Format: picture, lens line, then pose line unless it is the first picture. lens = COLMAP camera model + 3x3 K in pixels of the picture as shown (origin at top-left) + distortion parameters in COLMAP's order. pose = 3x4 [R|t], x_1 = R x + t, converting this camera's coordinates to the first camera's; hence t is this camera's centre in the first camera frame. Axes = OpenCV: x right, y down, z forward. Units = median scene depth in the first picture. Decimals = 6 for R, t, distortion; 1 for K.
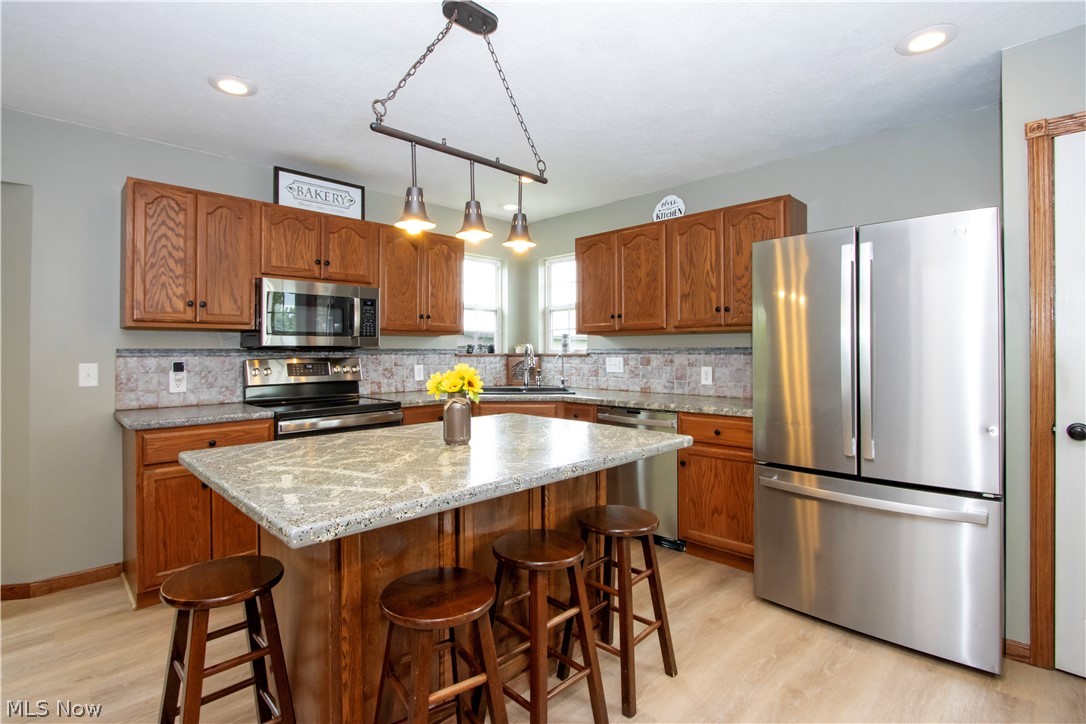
lens RADIAL K [[509.6, 0, 539.3], [0, 509.6, 359.6], [0, 0, 1]] dist [-0.010181, 0.000051]
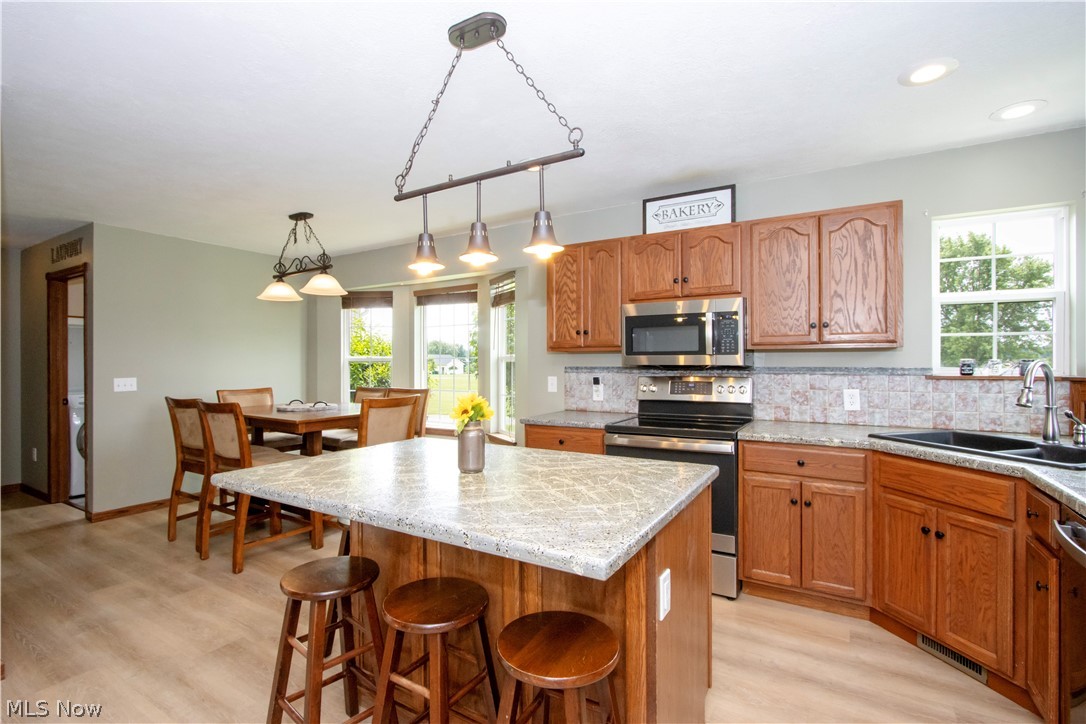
lens RADIAL K [[509.6, 0, 539.3], [0, 509.6, 359.6], [0, 0, 1]] dist [-0.010181, 0.000051]
pose [[0.253508, -0.000113, -0.967333, 0.487491], [-0.013389, 0.999904, -0.003626, -0.031946], [0.967241, 0.013870, 0.253483, 0.519240]]
